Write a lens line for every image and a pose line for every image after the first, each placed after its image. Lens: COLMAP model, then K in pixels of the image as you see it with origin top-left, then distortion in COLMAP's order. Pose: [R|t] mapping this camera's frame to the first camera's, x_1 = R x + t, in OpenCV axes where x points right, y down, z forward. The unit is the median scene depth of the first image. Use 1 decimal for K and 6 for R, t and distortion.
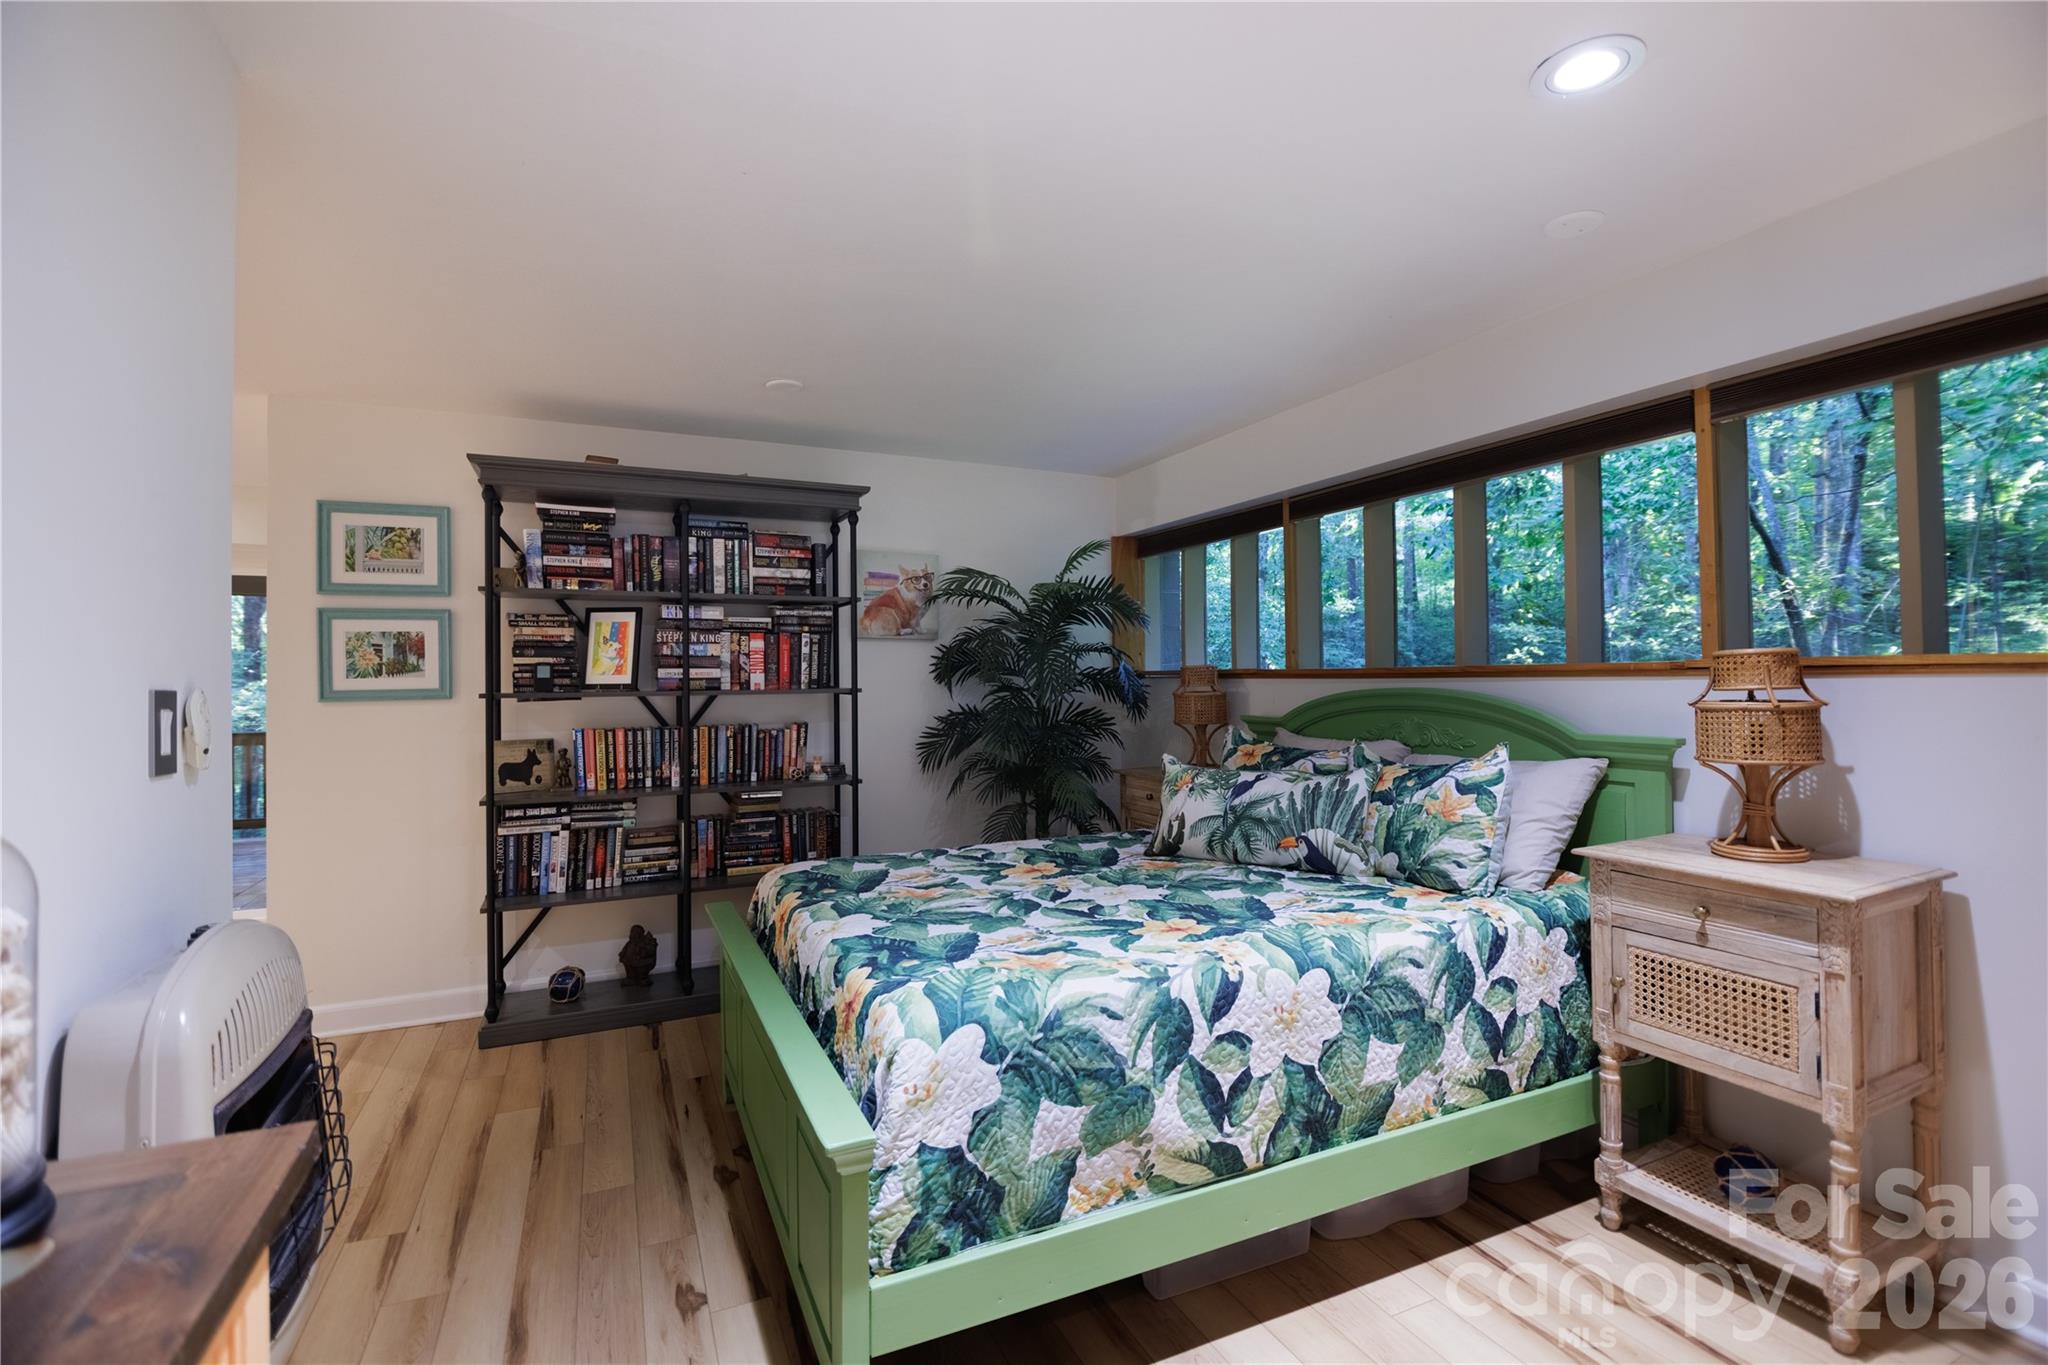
lens RADIAL K [[916.5, 0, 1023.4], [0, 916.5, 674.2], [0, 0, 1]] dist [-0.015936, -0.000600]
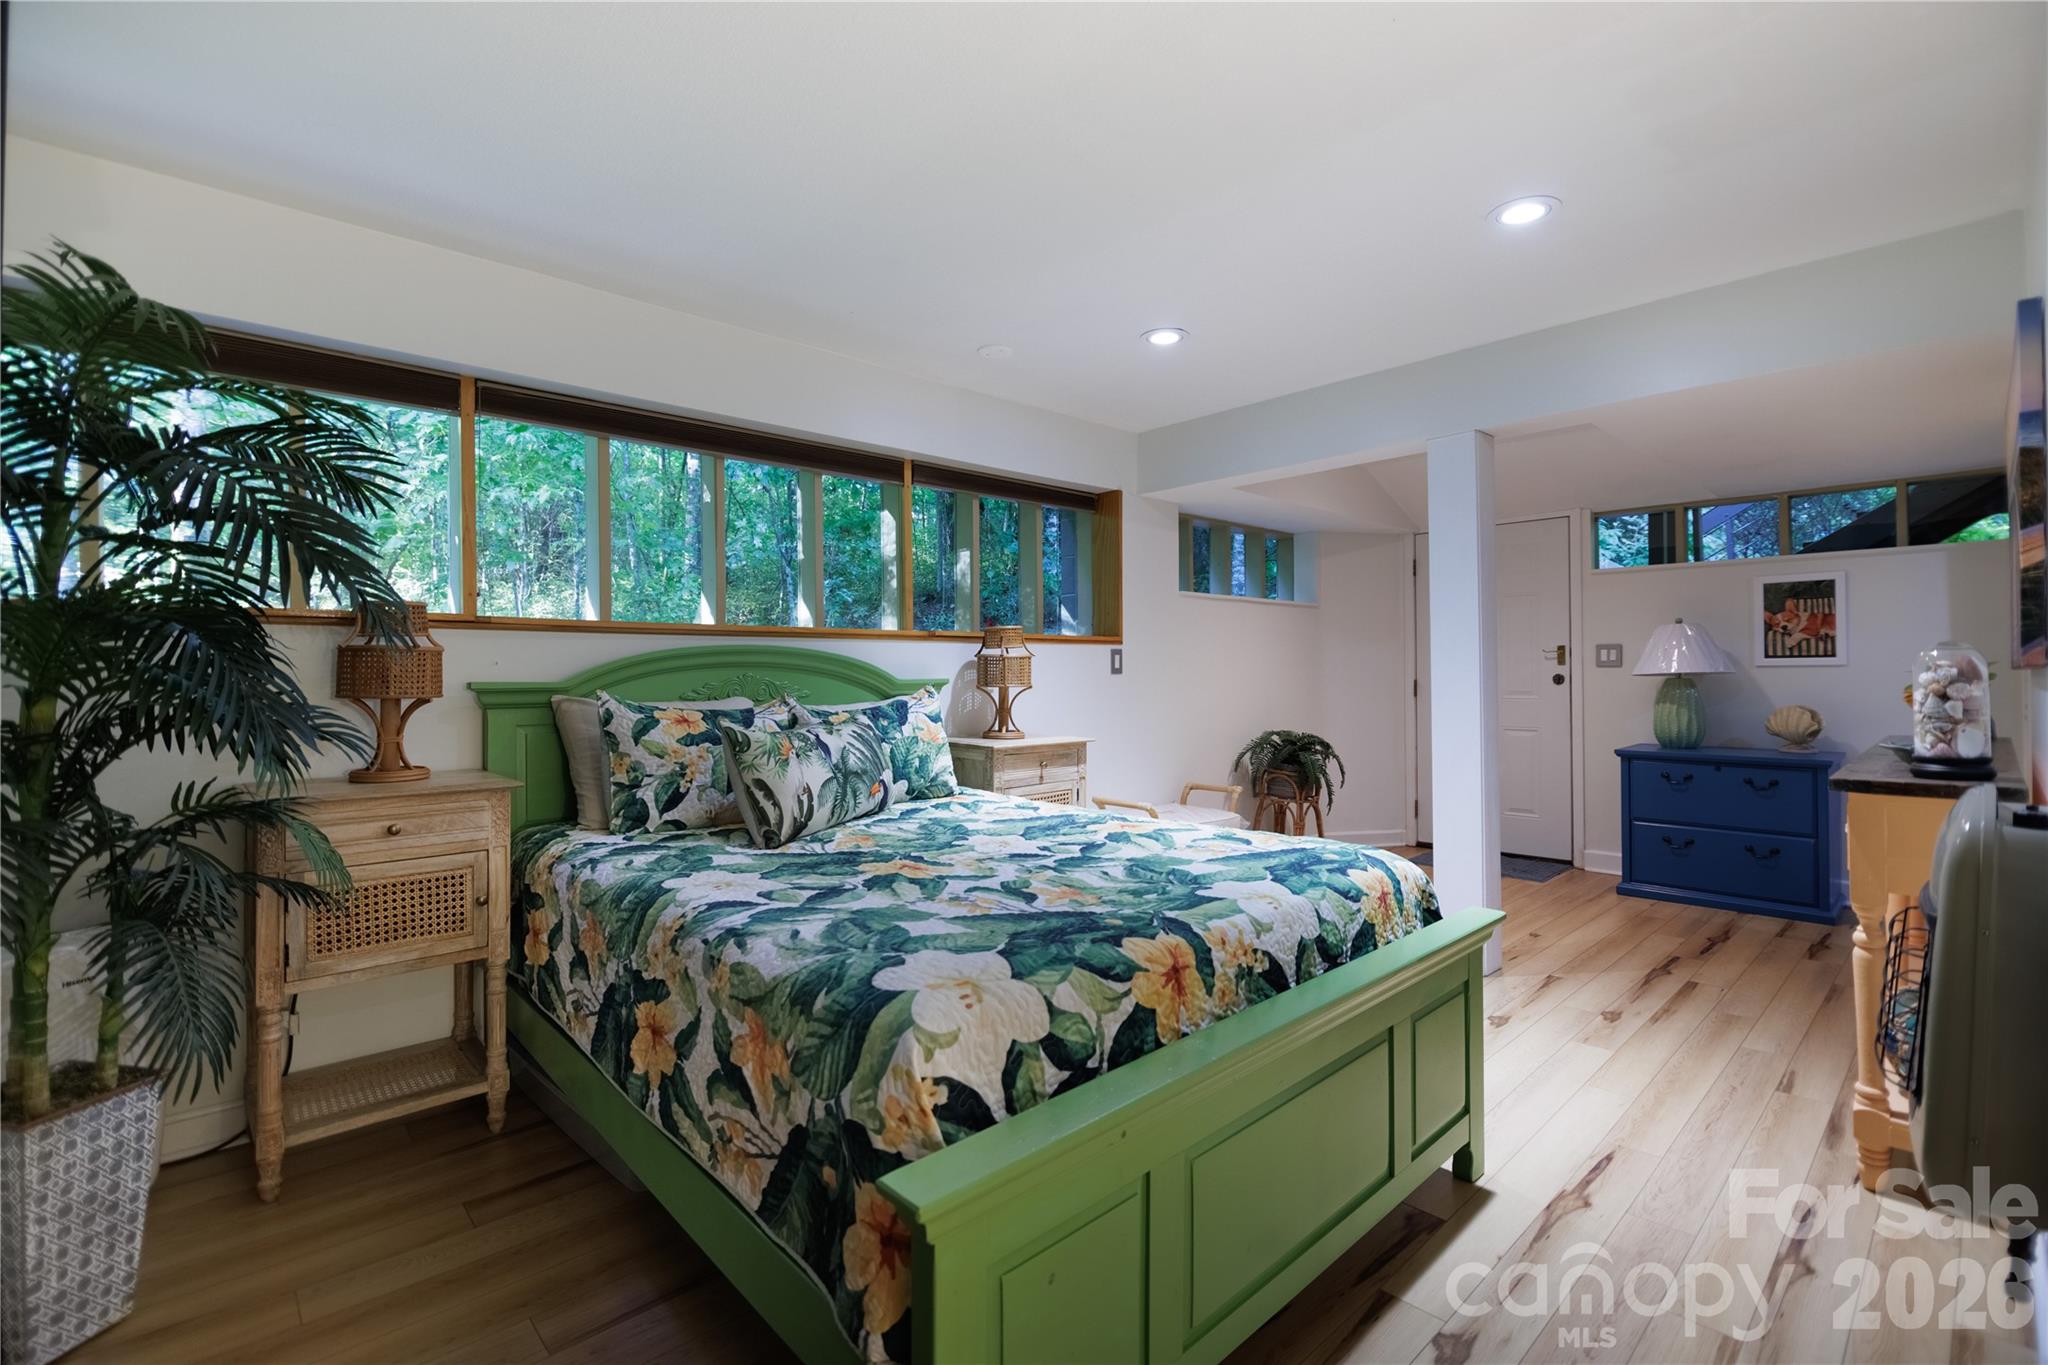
lens RADIAL K [[916.5, 0, 1023.7], [0, 916.5, 673.5], [0, 0, 1]] dist [-0.015936, -0.000600]
pose [[-0.312149, 0.010793, 0.949972, -0.789482], [0.003704, 0.999942, -0.010144, 0.071185], [-0.950026, 0.000352, -0.312171, 1.246846]]
